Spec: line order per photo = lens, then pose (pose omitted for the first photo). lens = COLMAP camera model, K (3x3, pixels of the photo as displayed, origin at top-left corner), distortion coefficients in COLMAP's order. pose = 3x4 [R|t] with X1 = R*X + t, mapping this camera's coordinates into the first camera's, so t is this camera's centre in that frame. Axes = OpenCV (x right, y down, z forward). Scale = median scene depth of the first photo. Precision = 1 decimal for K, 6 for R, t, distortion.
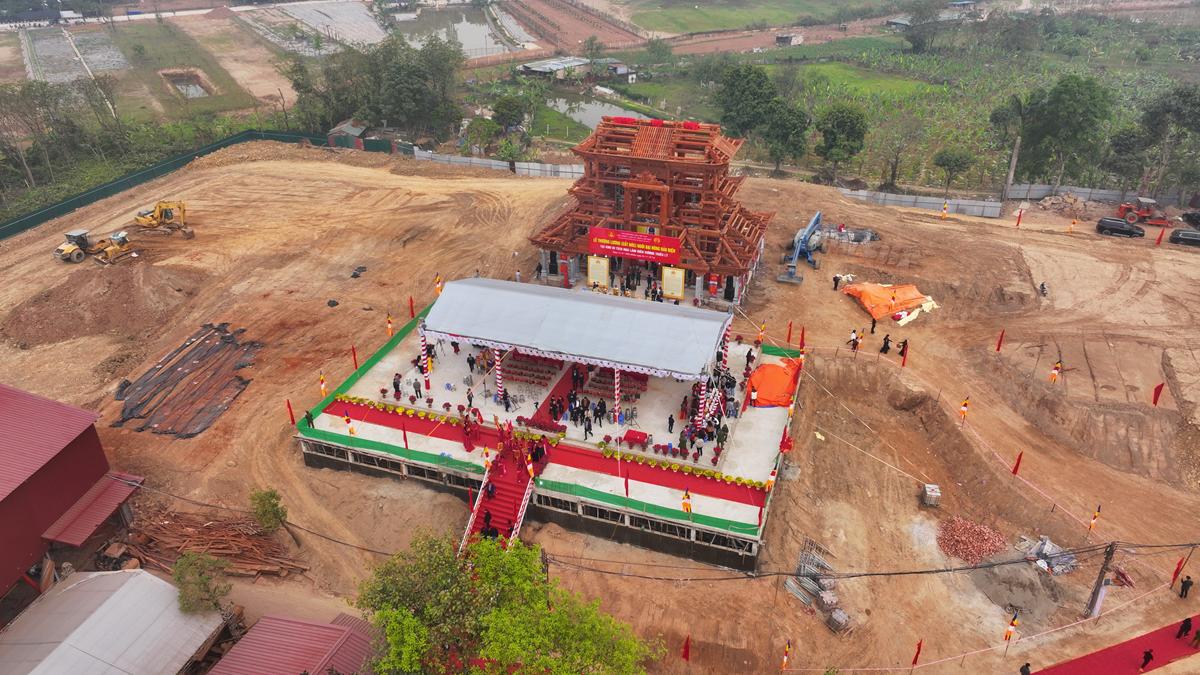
lens RADIAL K [[833.8, 0, 598.7], [0, 833.8, 342.3], [0, 0, 1]] dist [0.003997, 0.004267]
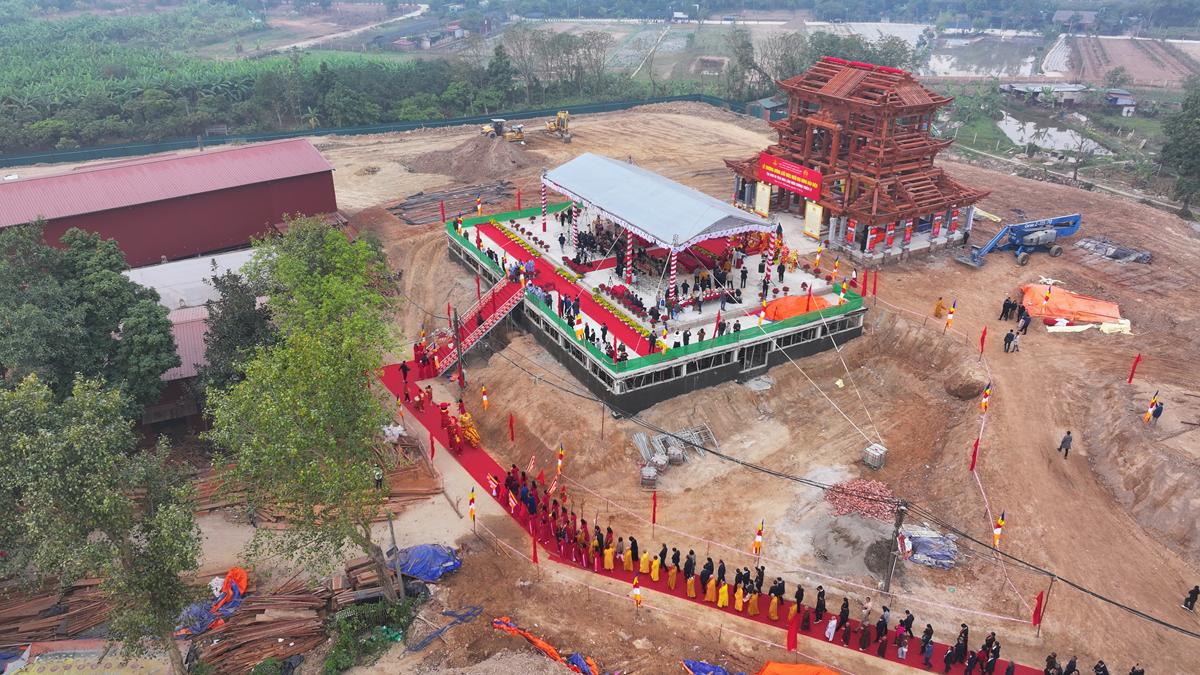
lens RADIAL K [[833.8, 0, 600.0], [0, 833.8, 333.5], [0, 0, 1]] dist [0.003997, 0.004267]
pose [[0.738247, 0.297792, -0.605237, 0.539226], [-0.337072, 0.940075, 0.051392, 0.089341], [0.584272, 0.166068, 0.794385, 0.085798]]
